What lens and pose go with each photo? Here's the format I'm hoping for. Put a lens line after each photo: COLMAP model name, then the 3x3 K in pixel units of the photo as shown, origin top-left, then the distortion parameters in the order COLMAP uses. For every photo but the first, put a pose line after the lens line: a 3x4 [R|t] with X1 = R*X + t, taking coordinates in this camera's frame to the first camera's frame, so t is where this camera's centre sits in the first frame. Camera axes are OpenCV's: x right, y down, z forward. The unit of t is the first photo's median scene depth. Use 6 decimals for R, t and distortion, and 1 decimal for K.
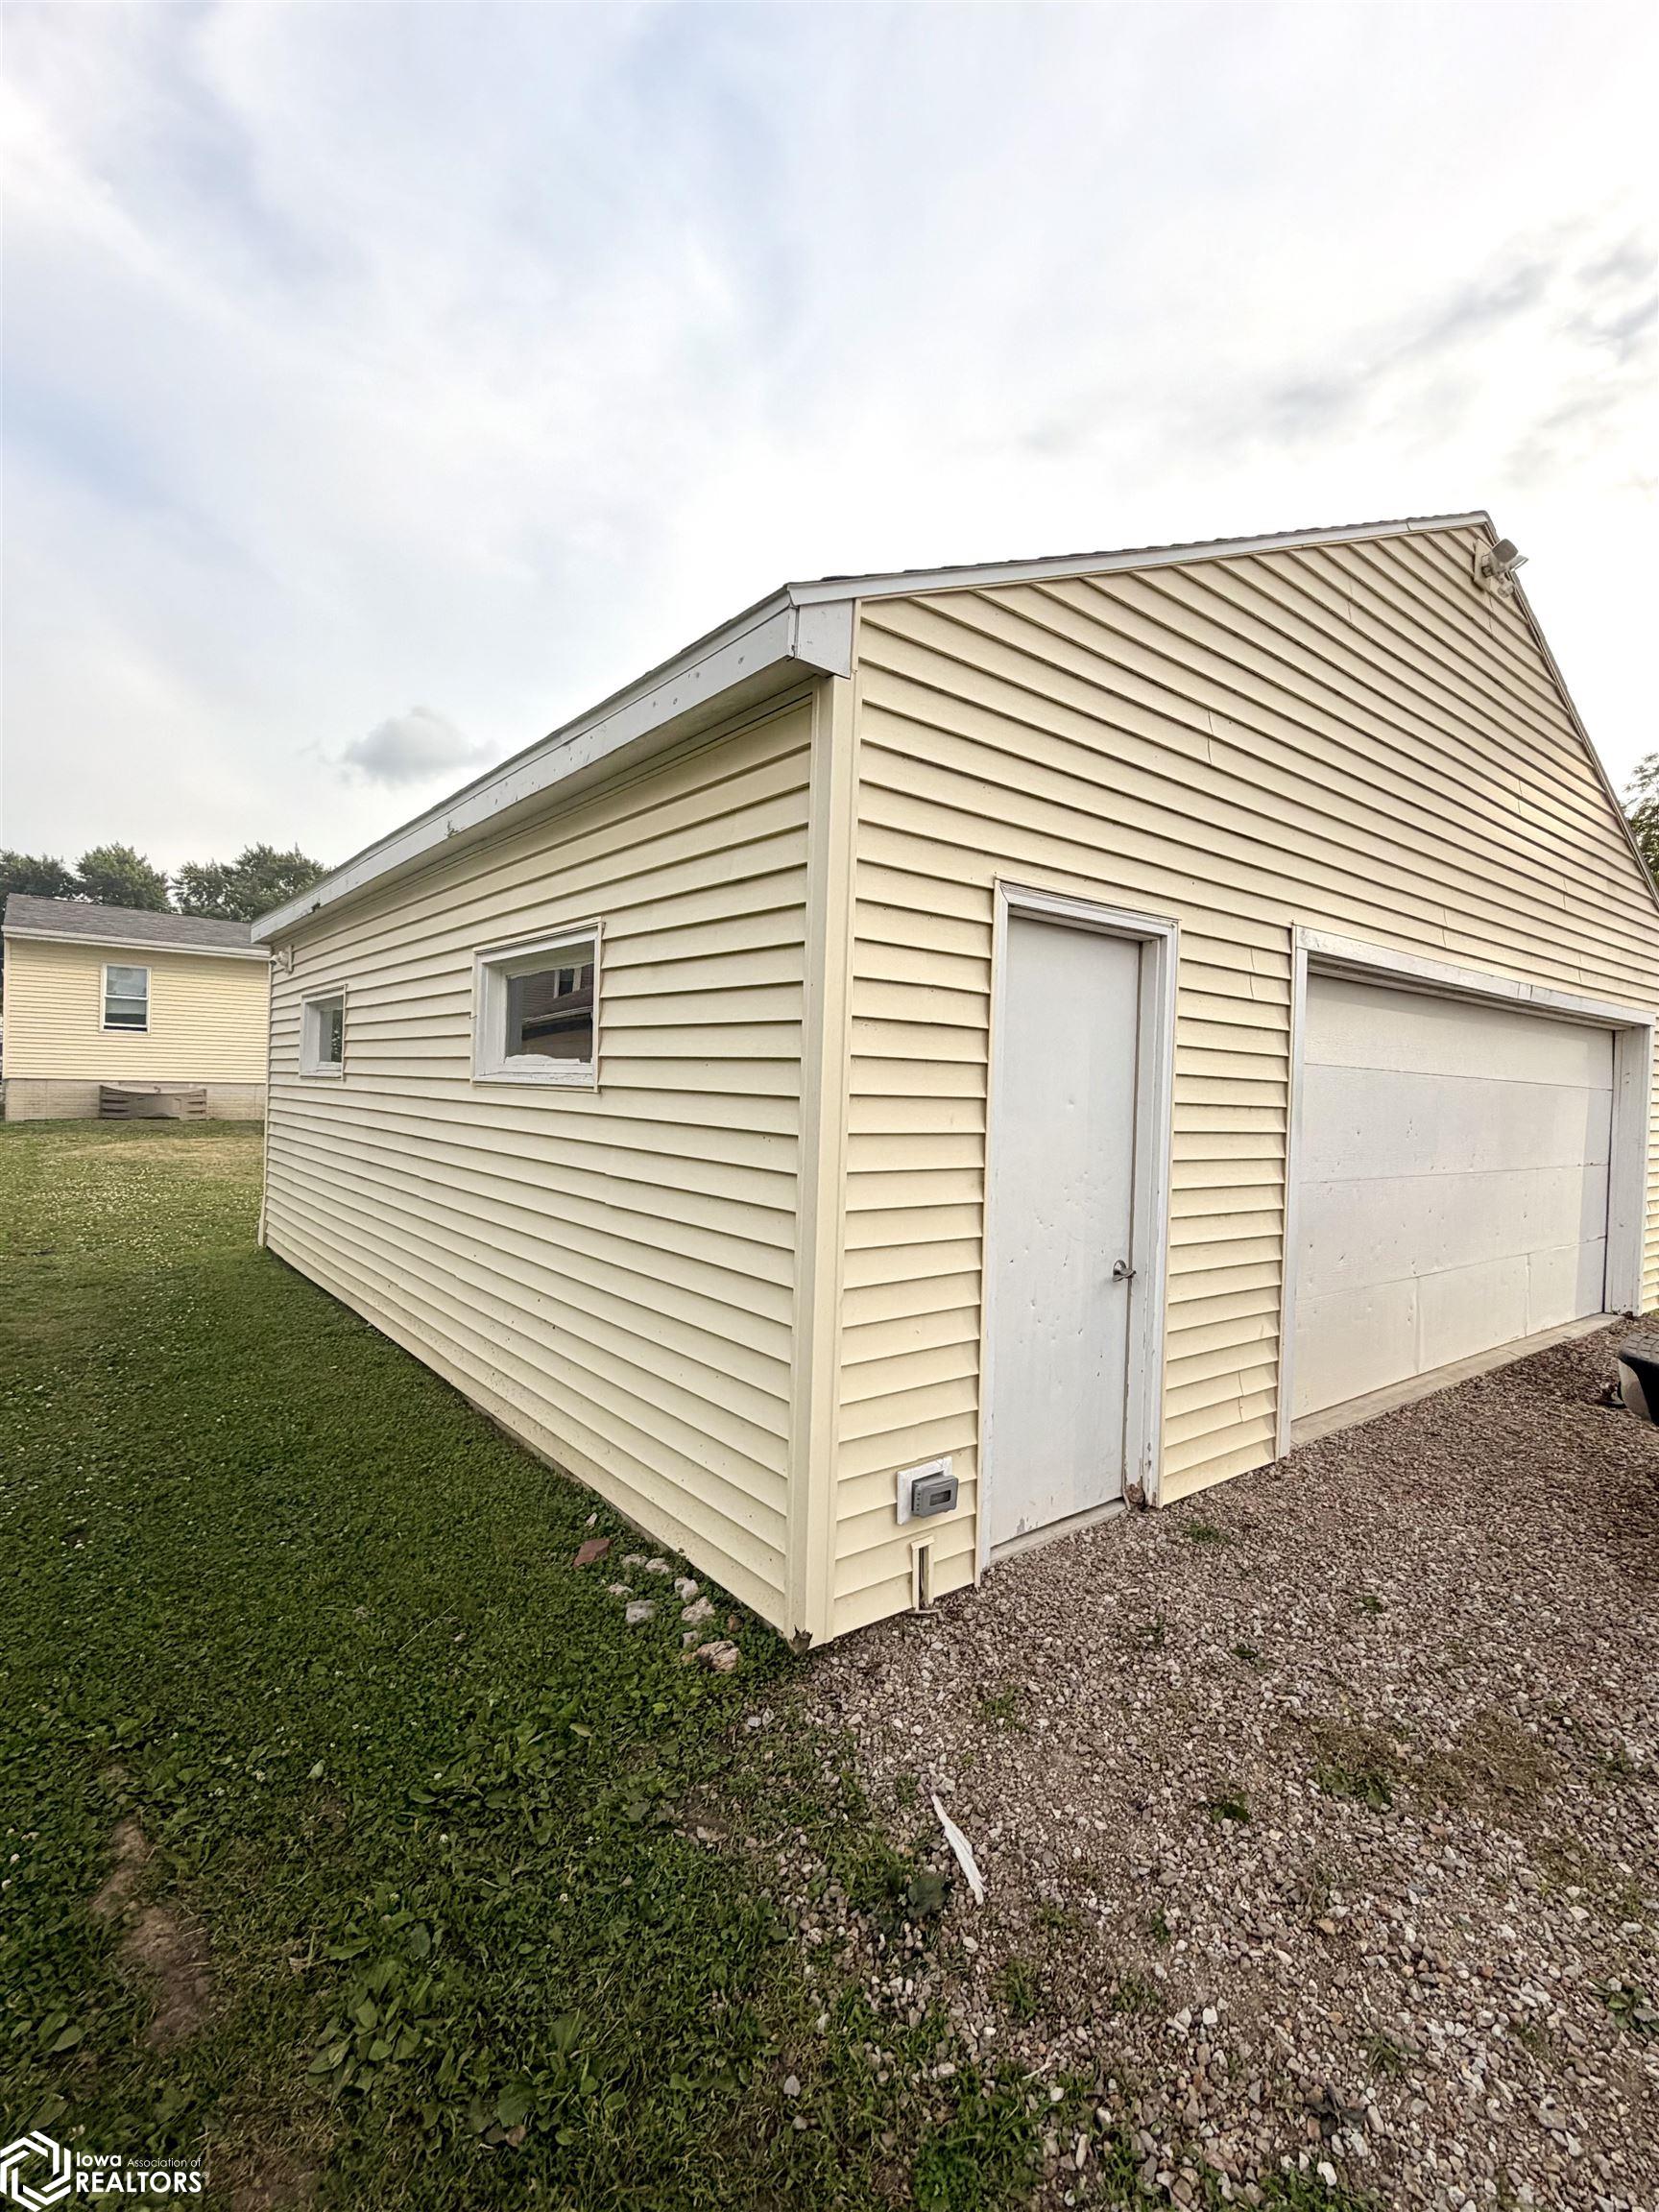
lens RADIAL K [[1017.8, 0, 829.5], [0, 1017.8, 1106.0], [0, 0, 1]] dist [0.000134, 0.000020]
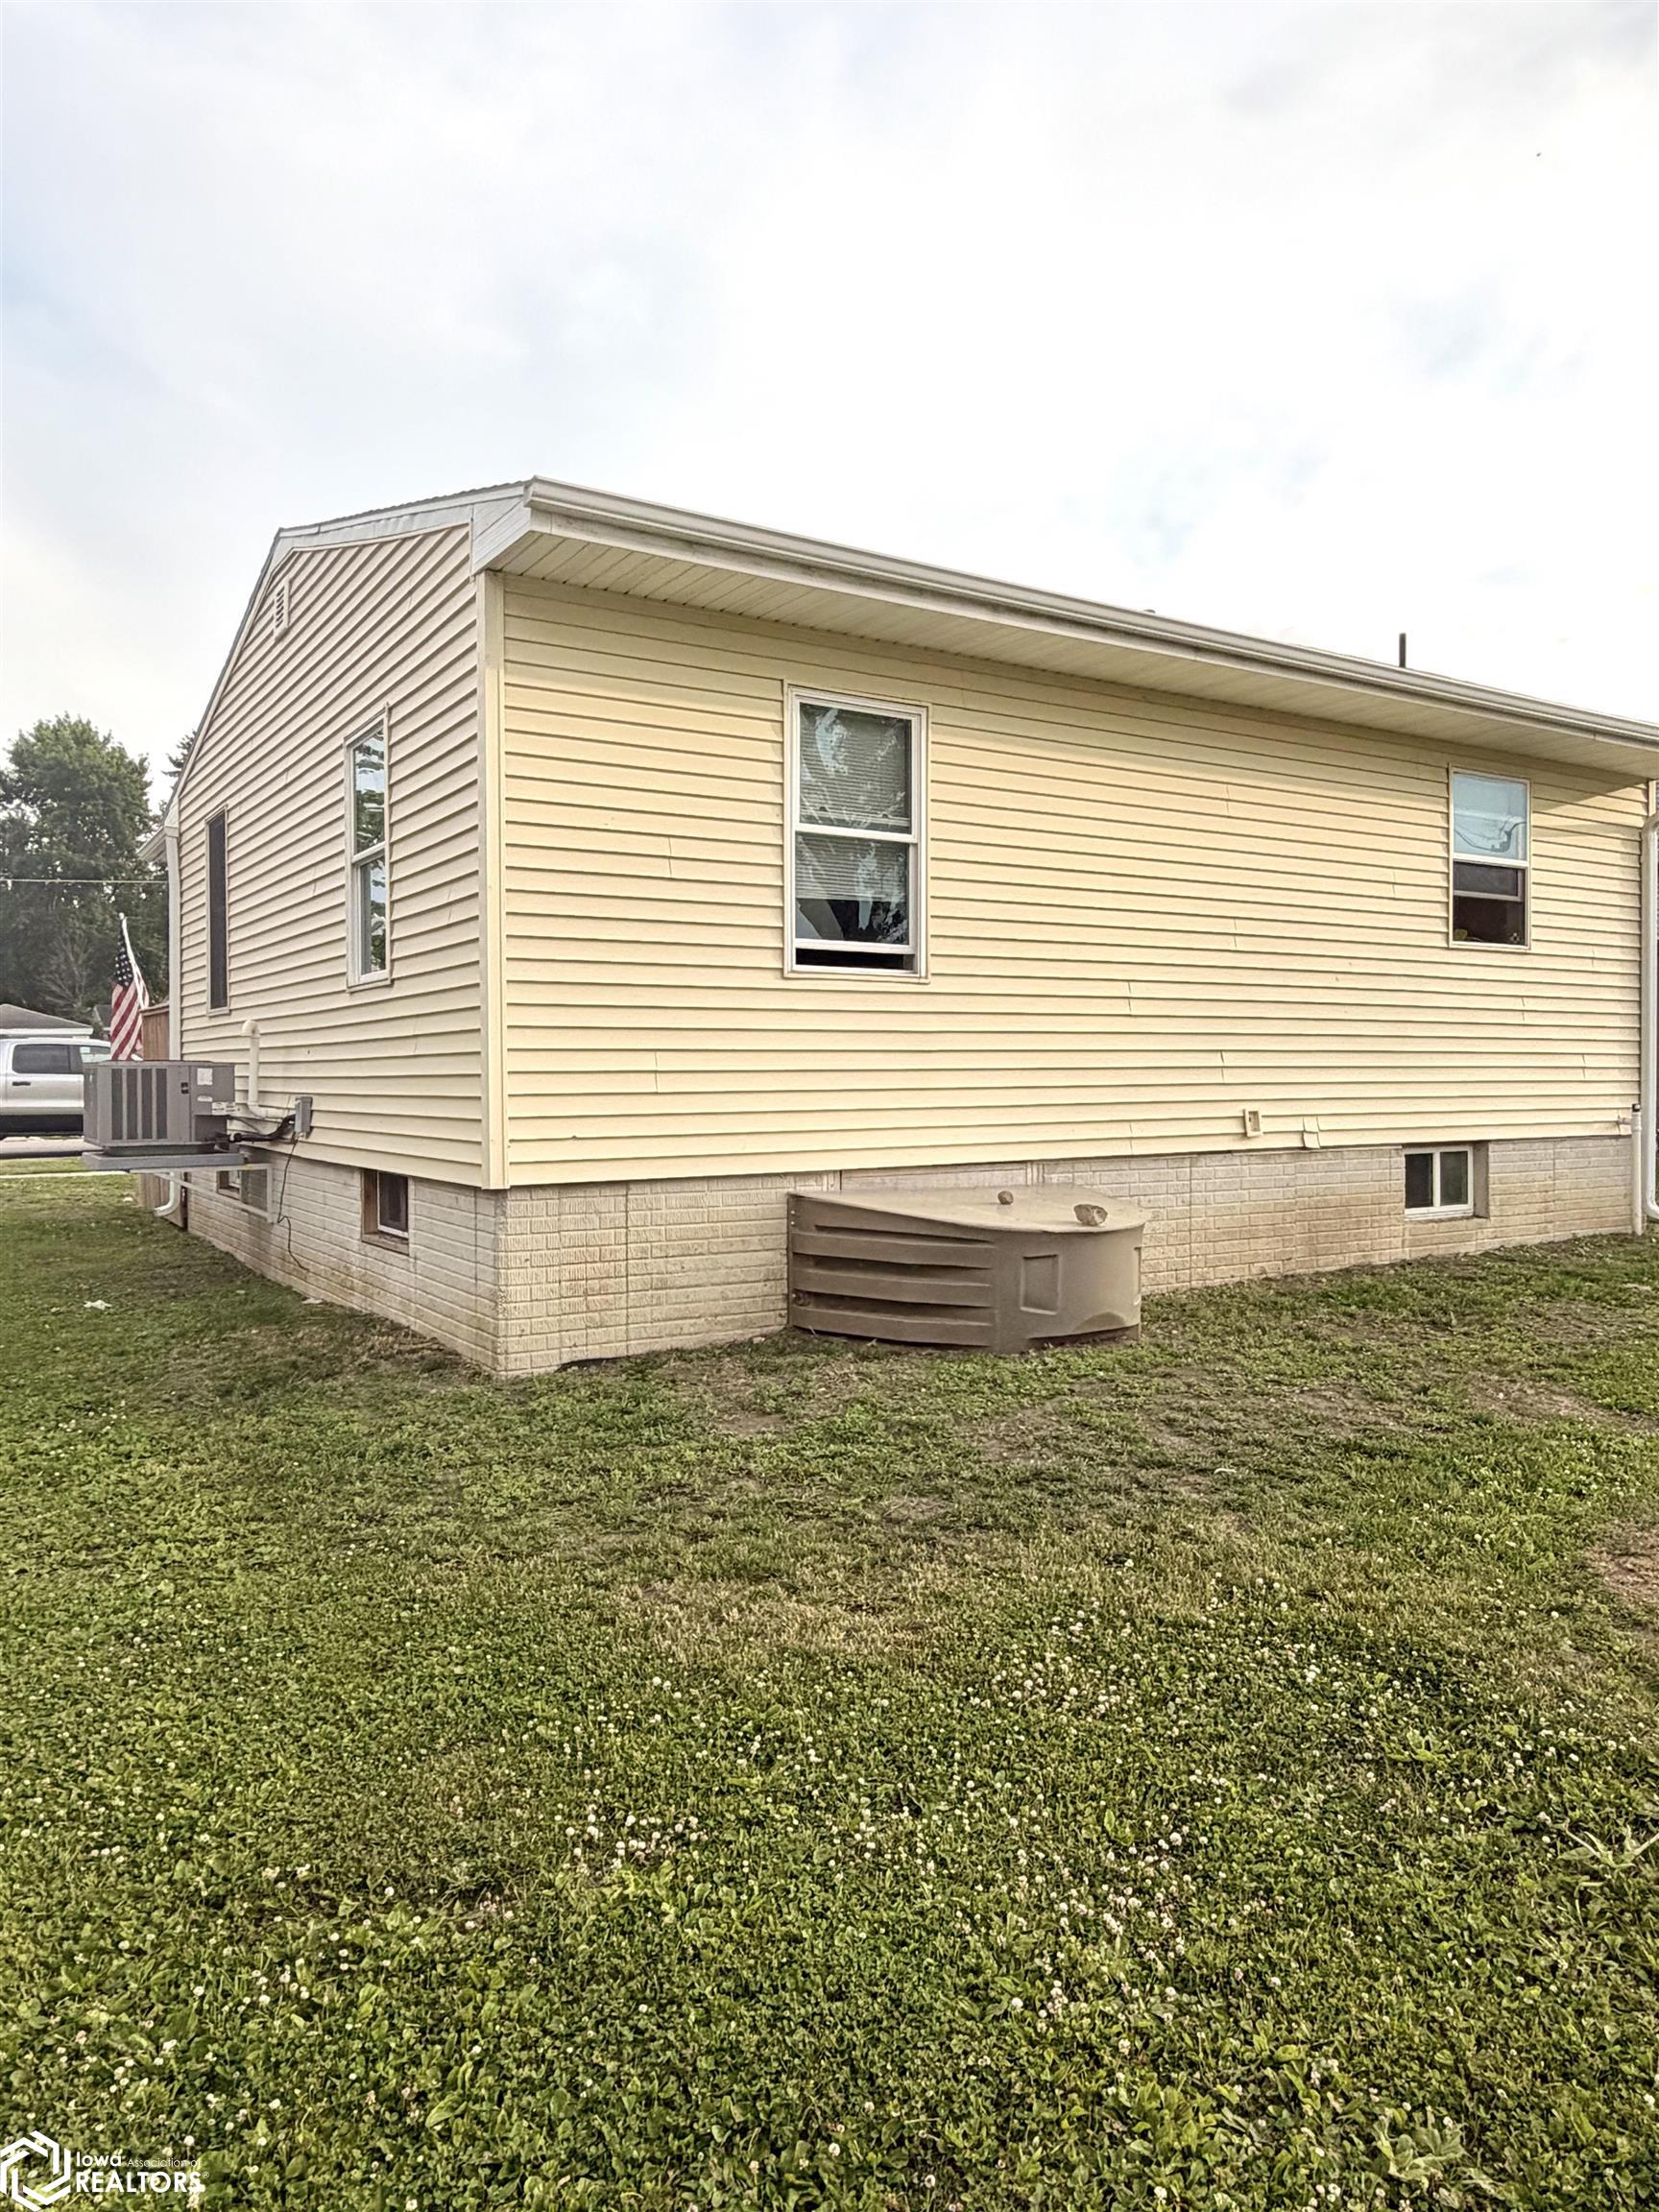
lens RADIAL K [[1510.5, 0, 829.5], [0, 1510.5, 1106.0], [0, 0, 1]] dist [-0.000105, -0.000215]
pose [[0.993452, -0.039210, -0.107312, -0.657663], [0.039734, 0.999207, 0.002747, -0.041681], [0.107119, -0.006993, 0.994222, 0.630022]]
